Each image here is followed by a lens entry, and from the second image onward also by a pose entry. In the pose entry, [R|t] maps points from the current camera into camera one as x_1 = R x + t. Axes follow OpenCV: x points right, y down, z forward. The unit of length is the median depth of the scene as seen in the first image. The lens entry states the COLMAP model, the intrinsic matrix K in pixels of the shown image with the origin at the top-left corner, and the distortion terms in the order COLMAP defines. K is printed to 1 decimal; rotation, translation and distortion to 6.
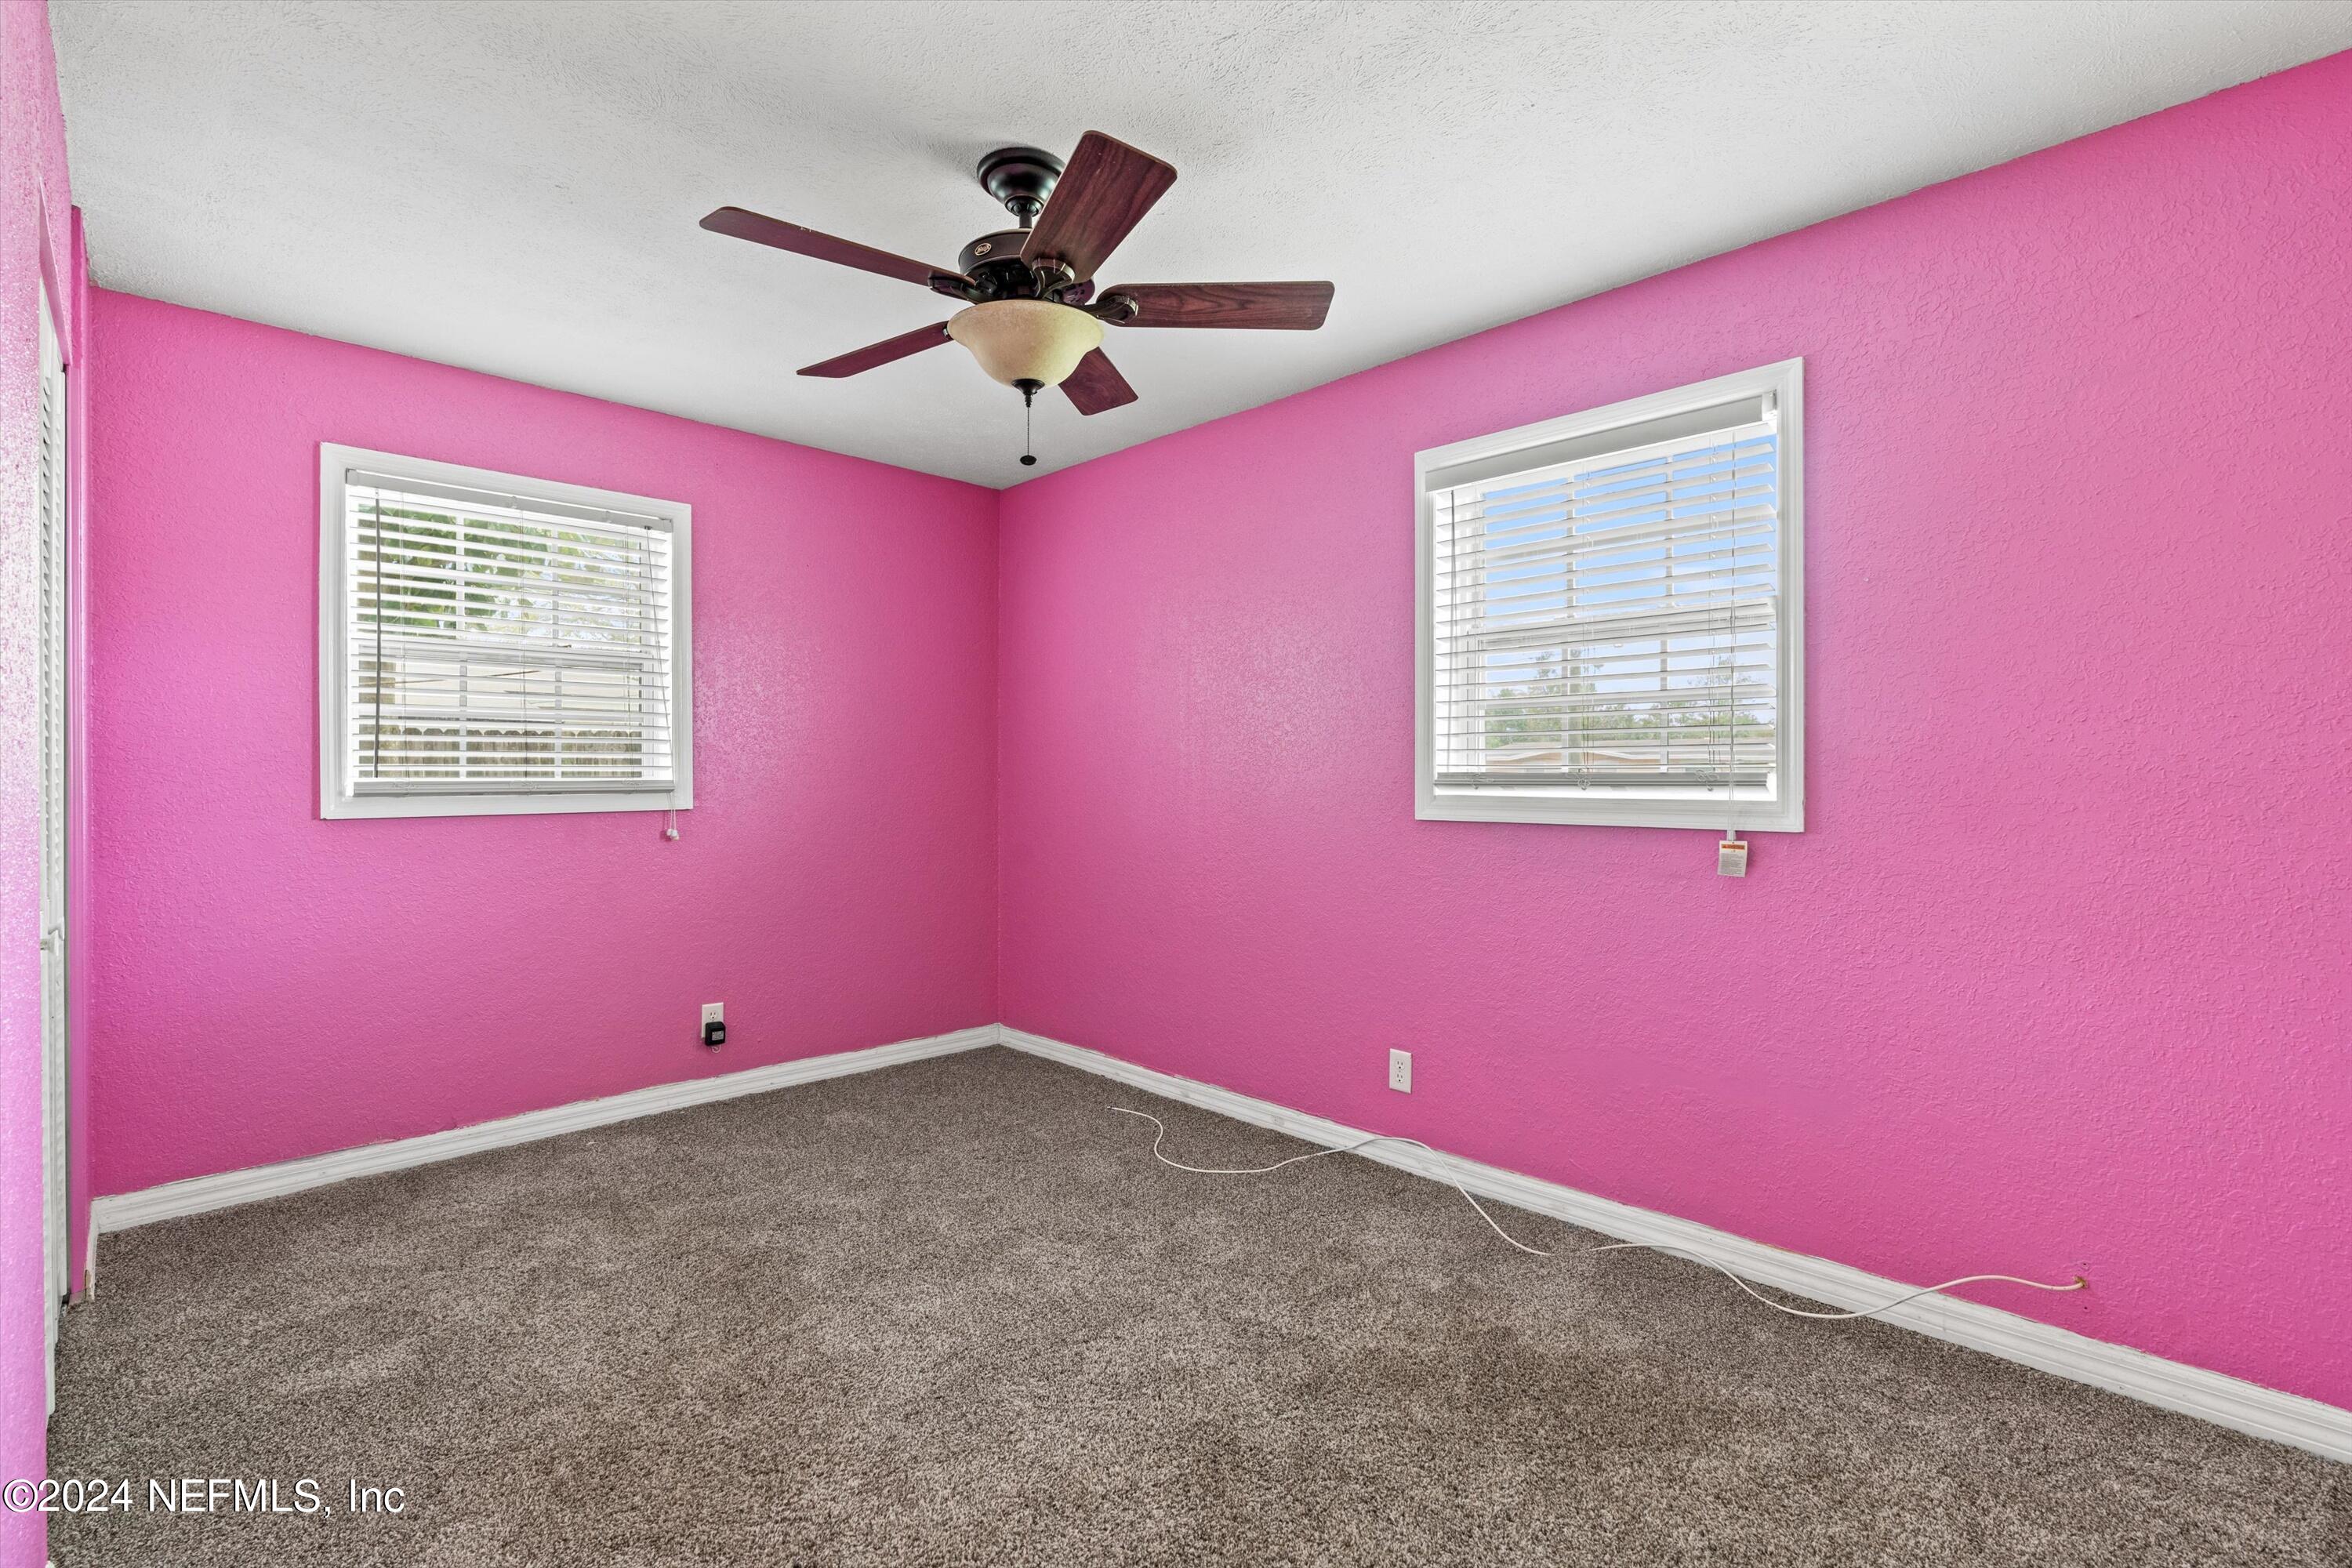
lens RADIAL K [[1075.5, 0, 1179.4], [0, 1075.5, 779.5], [0, 0, 1]] dist [-0.012370, 0.000088]
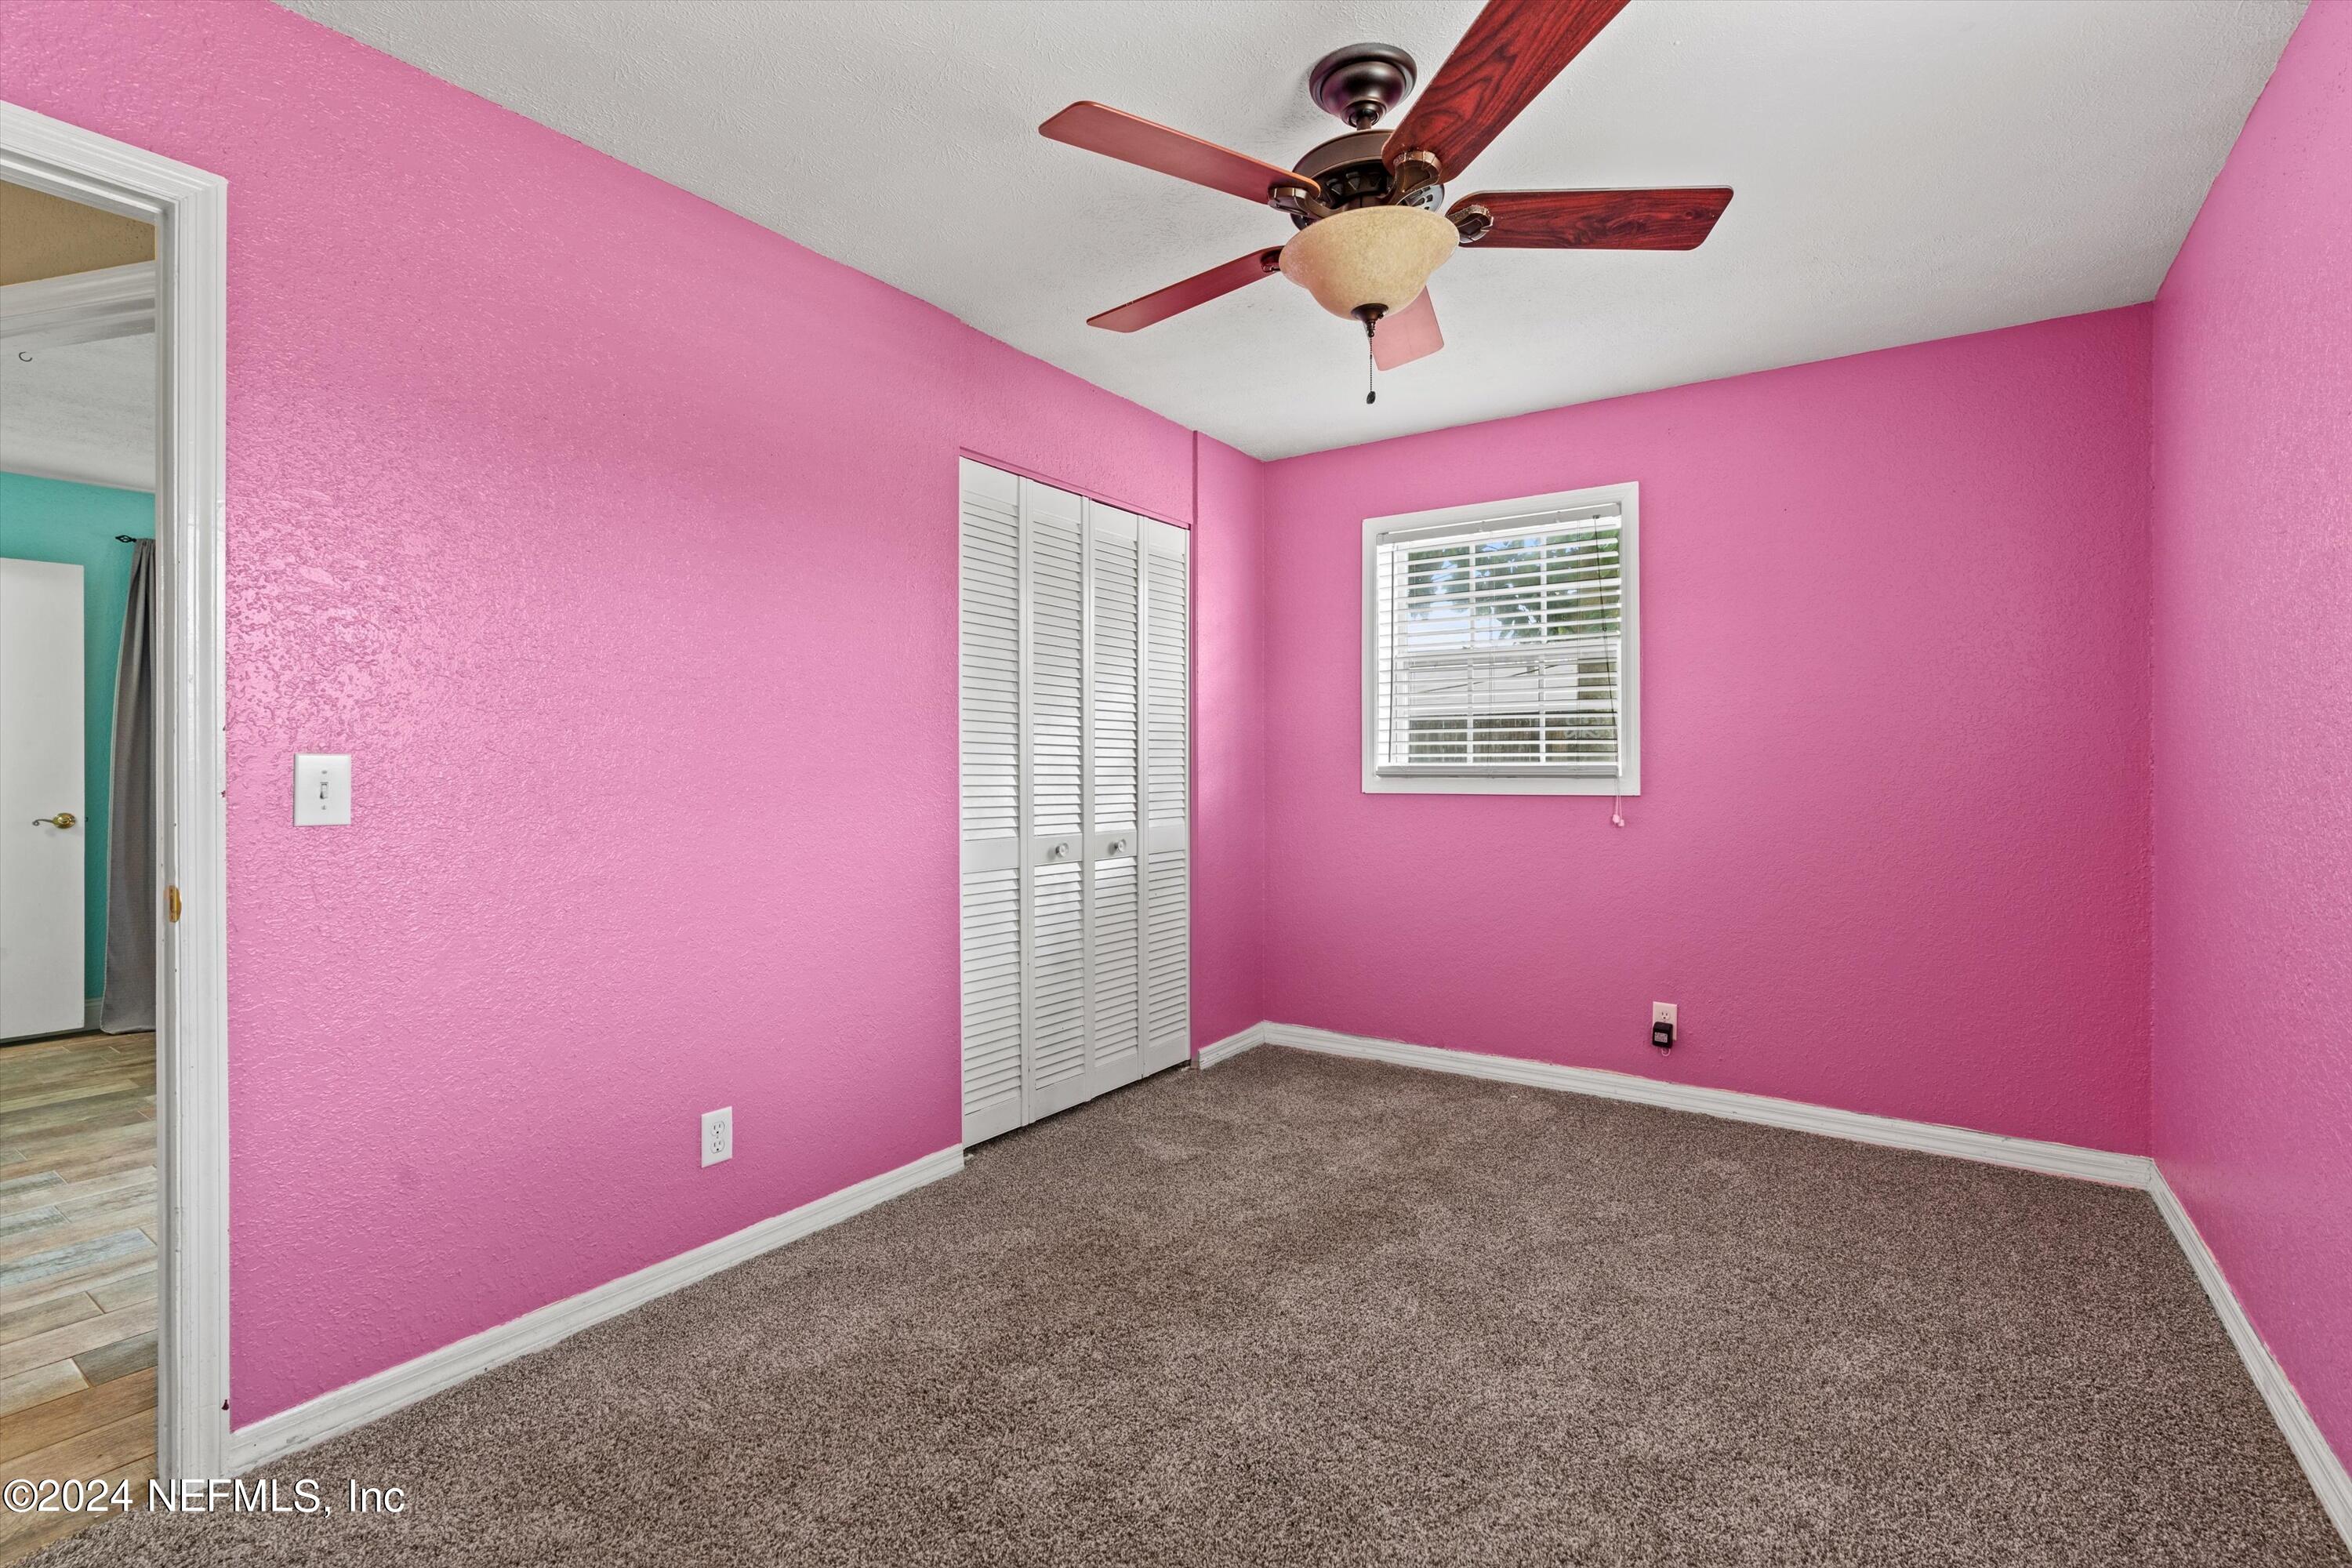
lens RADIAL K [[1075.5, 0, 1181.9], [0, 1075.5, 773.4], [0, 0, 1]] dist [-0.012370, 0.000088]
pose [[0.183458, 0.010939, -0.982967, 0.466289], [-0.004383, 0.999937, 0.010309, -0.000883], [0.983018, 0.002417, 0.183494, 0.464029]]
